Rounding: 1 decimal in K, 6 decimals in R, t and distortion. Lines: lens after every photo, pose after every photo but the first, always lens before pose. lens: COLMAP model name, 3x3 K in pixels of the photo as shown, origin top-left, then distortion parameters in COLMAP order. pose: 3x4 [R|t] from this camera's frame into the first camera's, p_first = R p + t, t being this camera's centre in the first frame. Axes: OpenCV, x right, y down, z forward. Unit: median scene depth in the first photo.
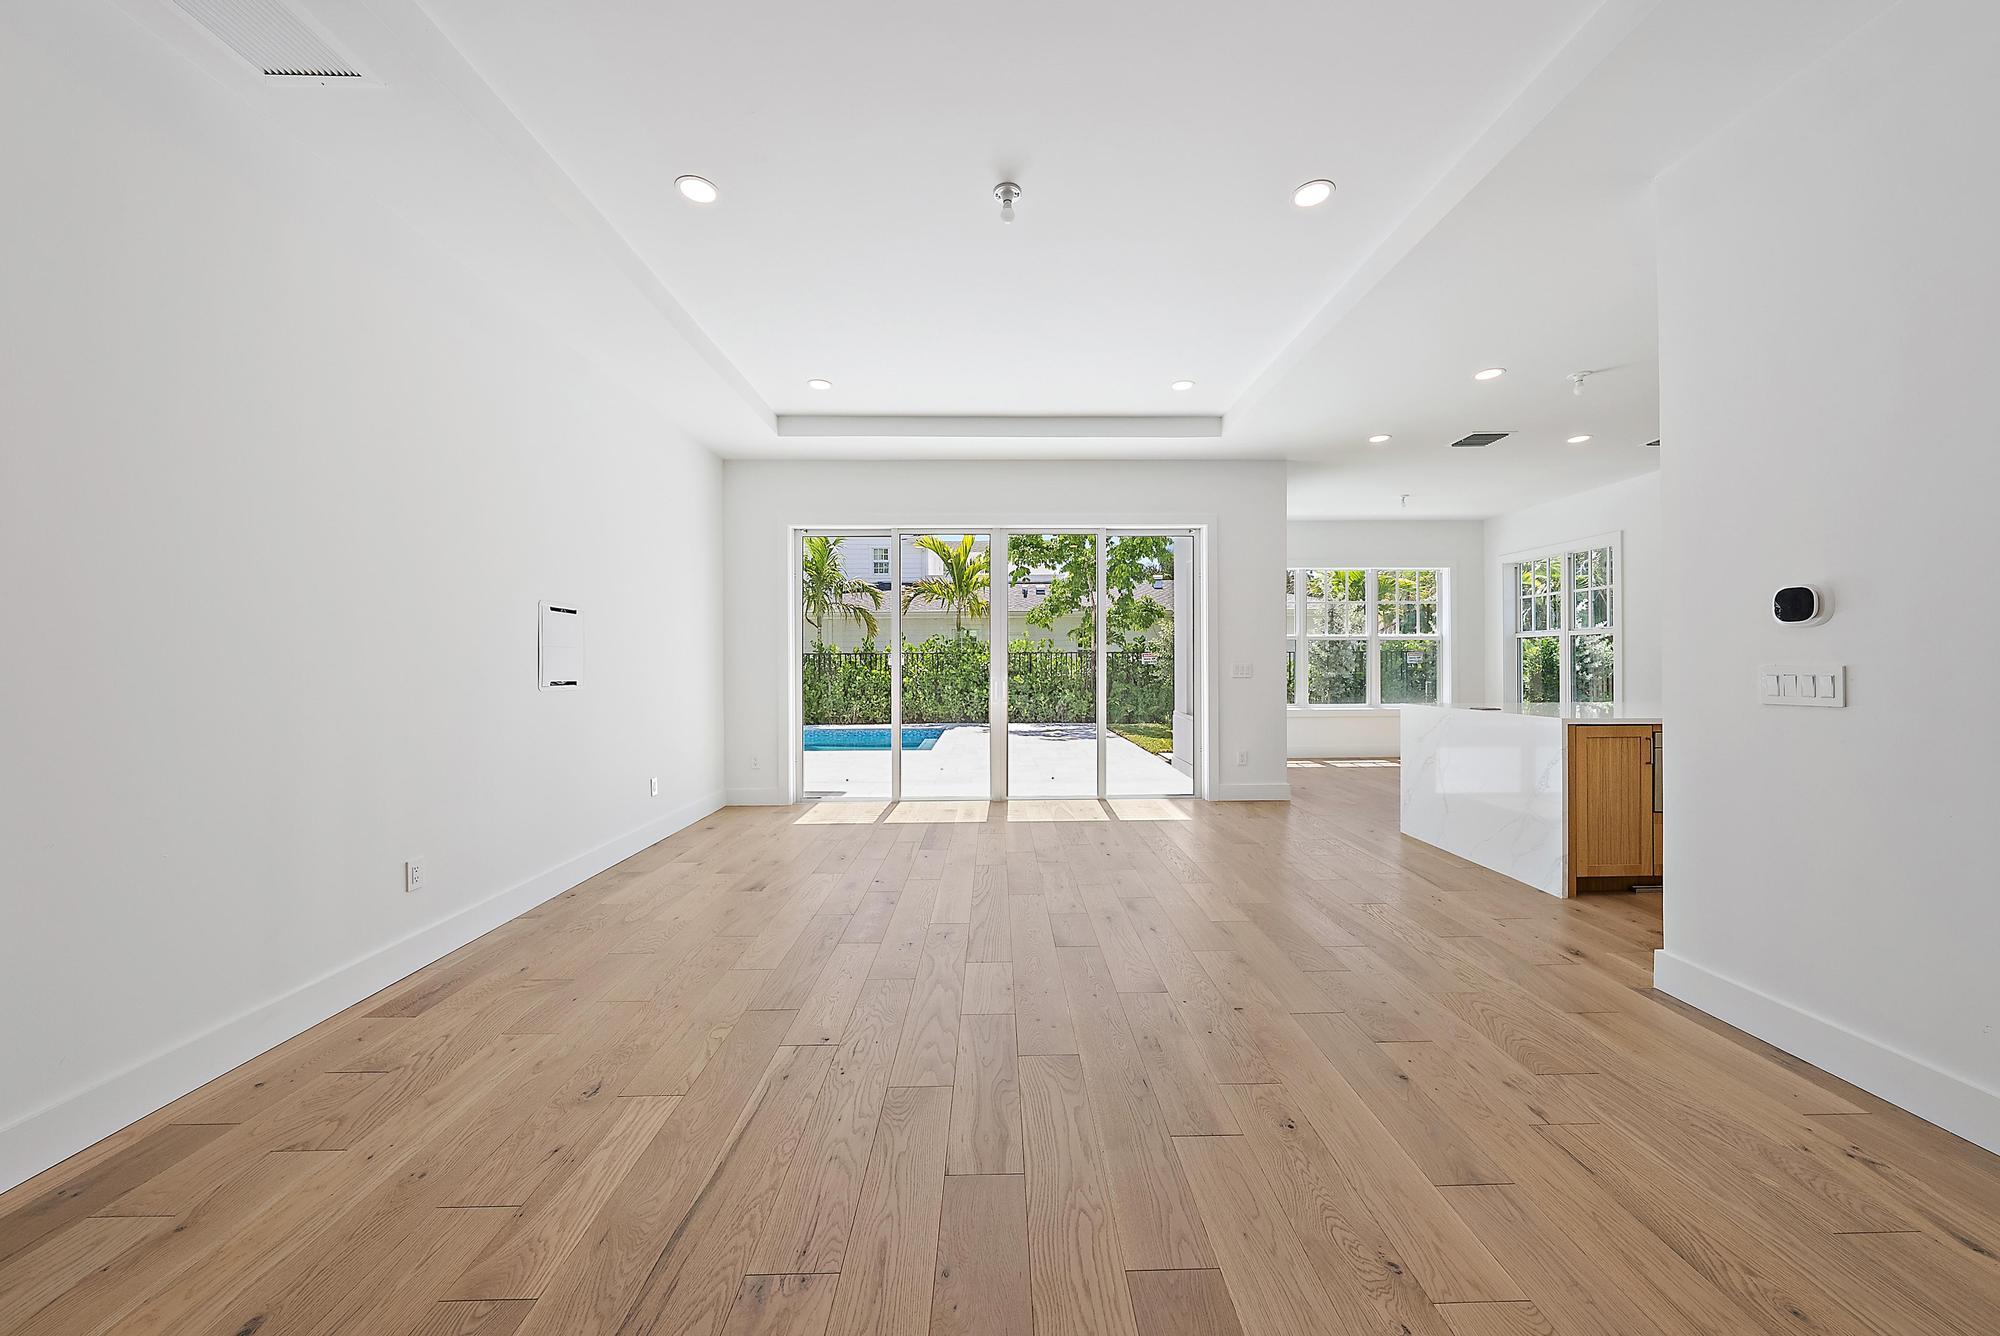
lens RADIAL K [[680.7, 0, 1000.0], [0, 680.7, 668.0], [0, 0, 1]] dist [-0.001033, 0.000055]
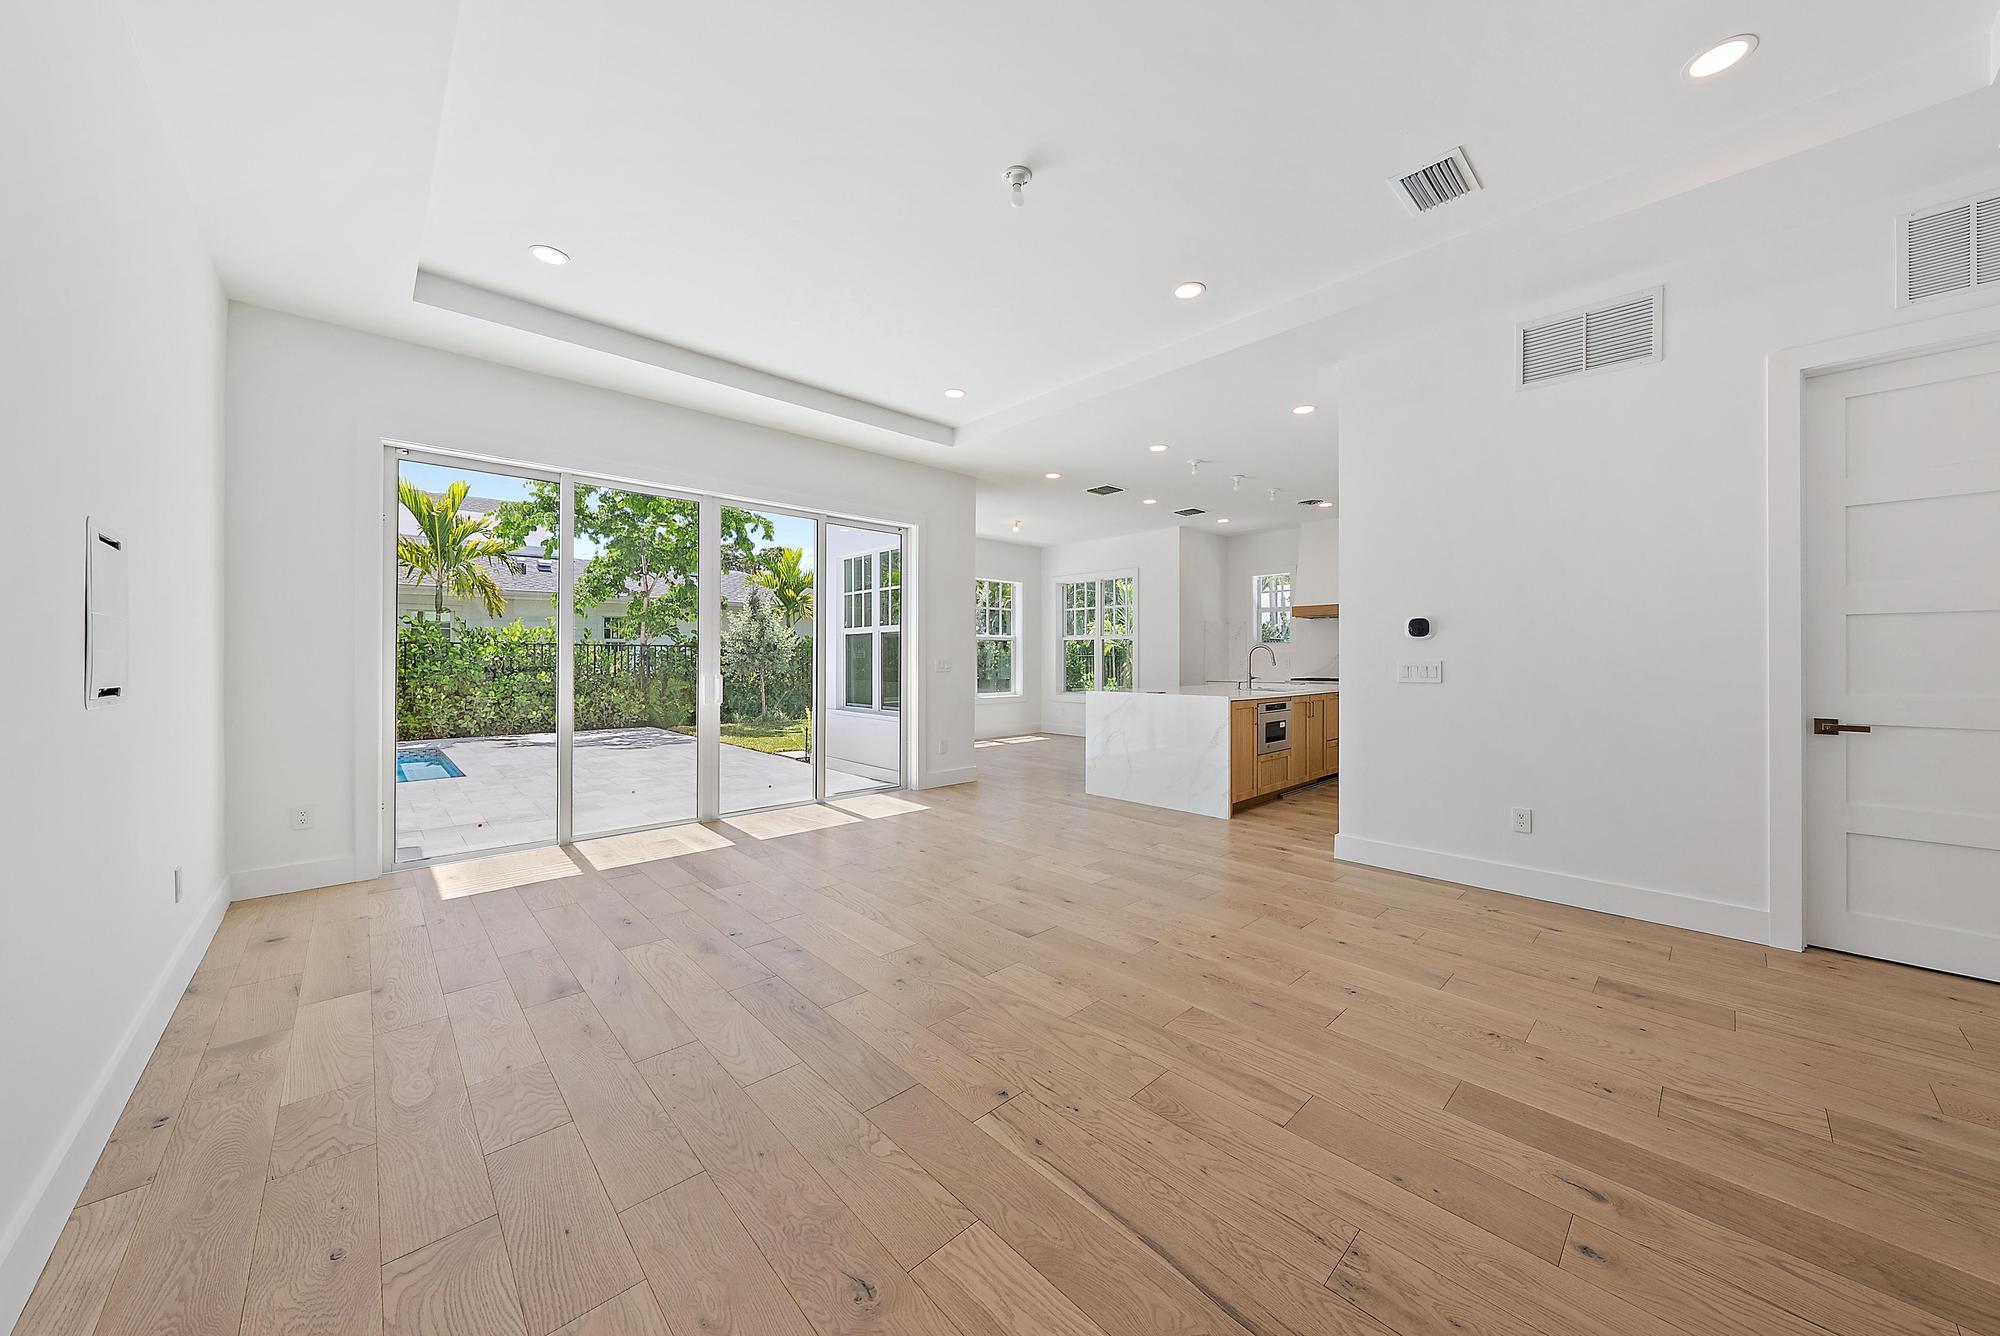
lens RADIAL K [[690.3, 0, 1001.2], [0, 690.3, 660.7], [0, 0, 1]] dist [-0.001934, 0.000023]
pose [[0.738334, 0.002915, 0.674429, -0.452917], [-0.000204, 0.999992, -0.004098, 0.001988], [-0.674436, 0.002888, 0.738328, 0.191319]]
